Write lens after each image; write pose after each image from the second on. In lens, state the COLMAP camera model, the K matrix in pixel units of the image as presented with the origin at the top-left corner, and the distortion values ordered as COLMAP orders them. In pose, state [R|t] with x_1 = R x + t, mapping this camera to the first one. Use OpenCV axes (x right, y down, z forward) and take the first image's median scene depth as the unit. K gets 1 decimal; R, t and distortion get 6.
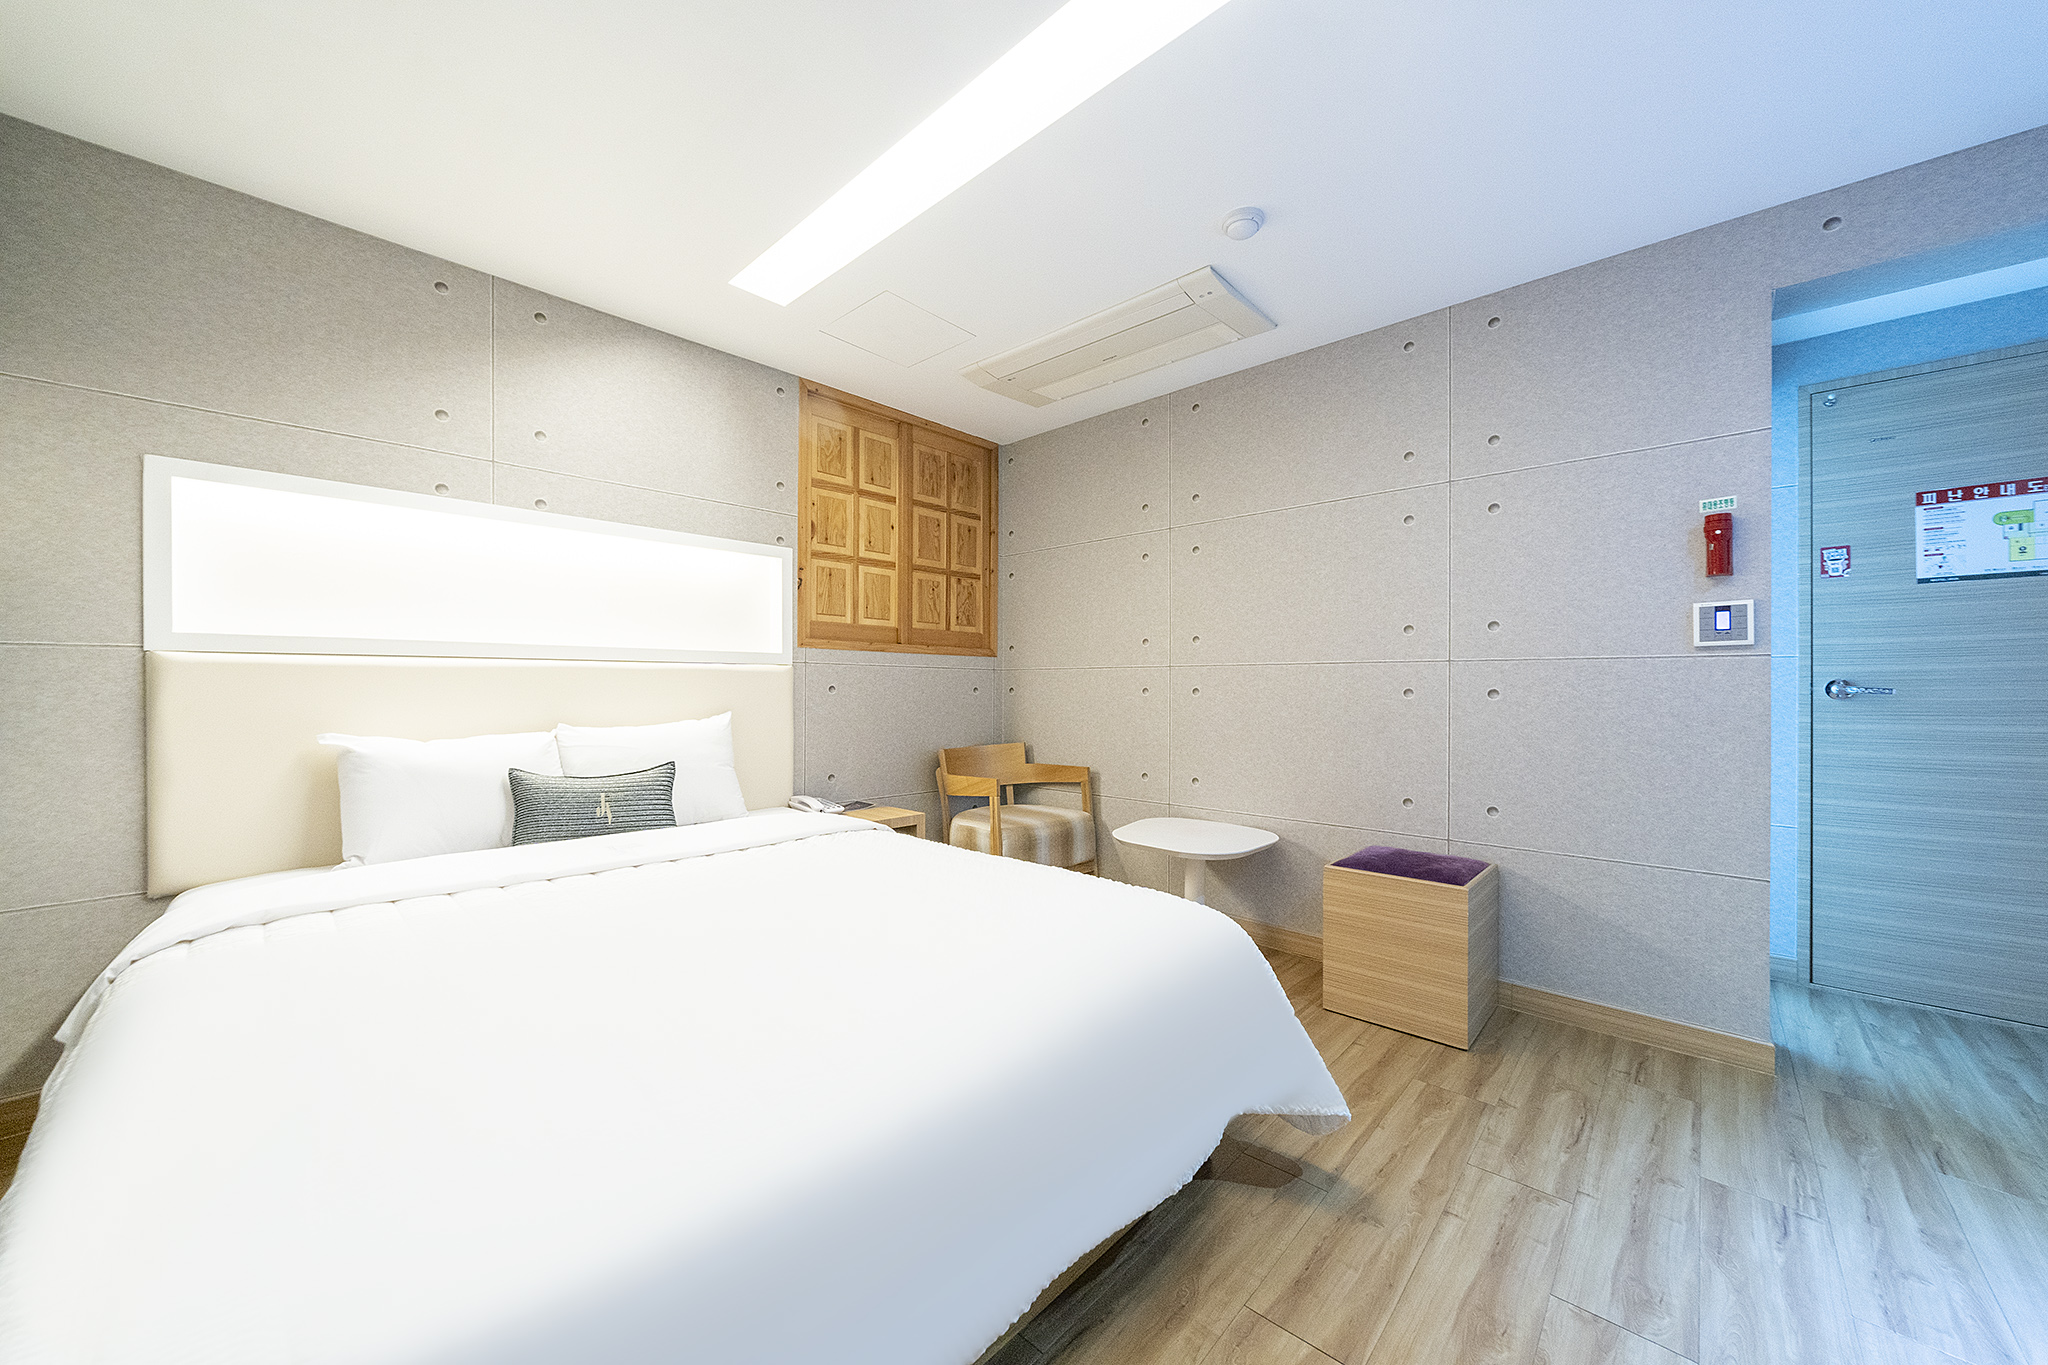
lens RADIAL K [[716.7, 0, 1014.5], [0, 716.7, 688.1], [0, 0, 1]] dist [-0.006928, -0.000020]
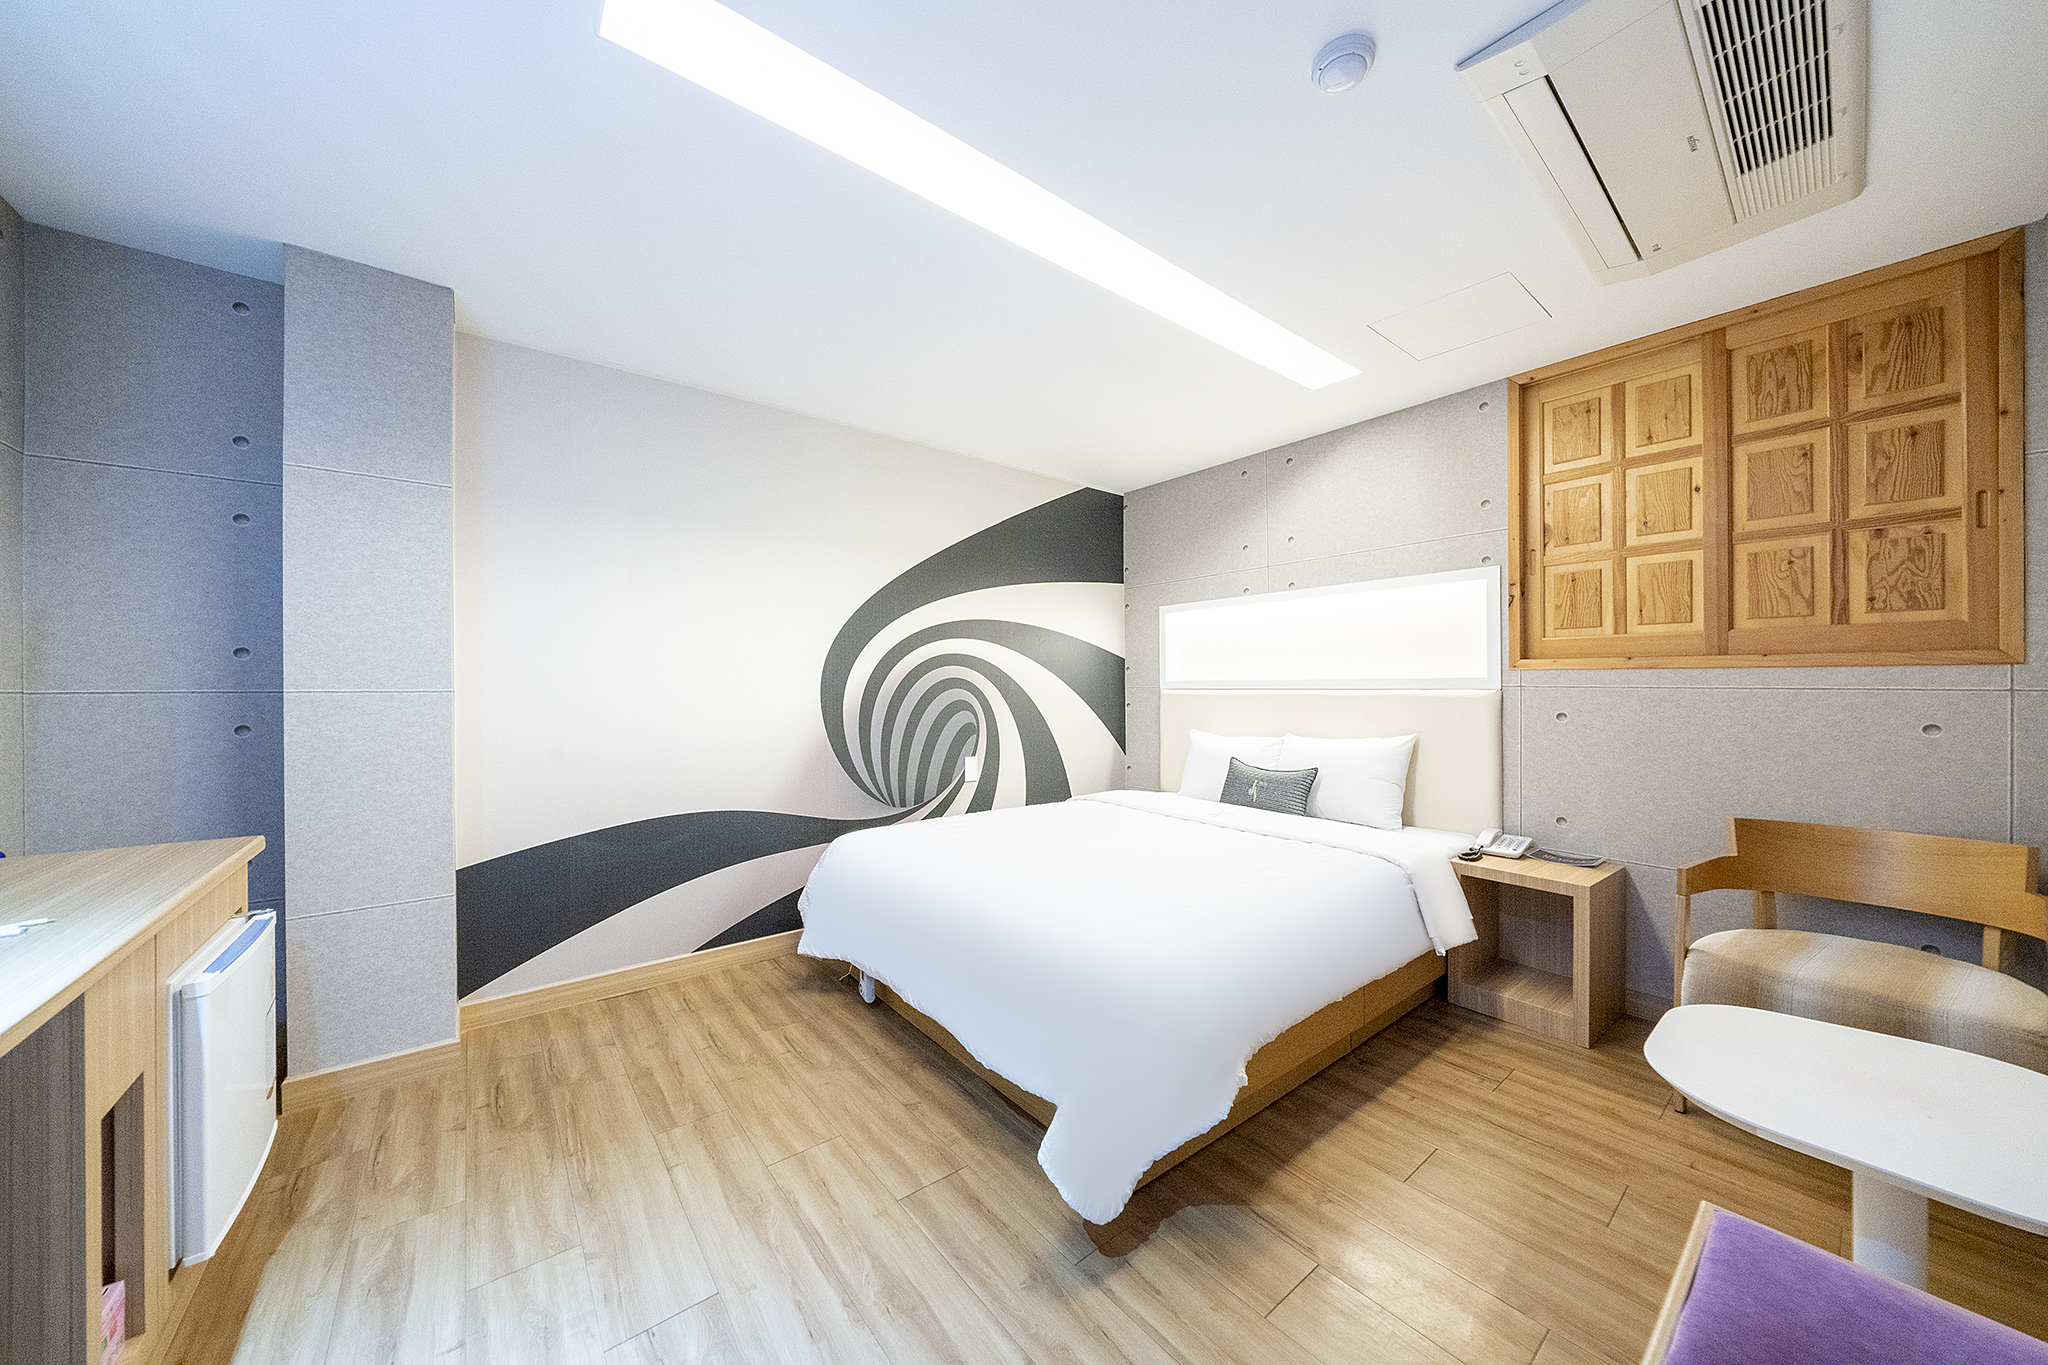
lens RADIAL K [[720.7, 0, 1058.5], [0, 720.7, 682.1], [0, 0, 1]] dist [-0.007230, 0.000012]
pose [[-0.108492, -0.010653, -0.994040, 0.626500], [-0.006512, 0.999929, -0.010005, -0.026478], [0.994076, 0.005387, -0.108553, 0.483085]]
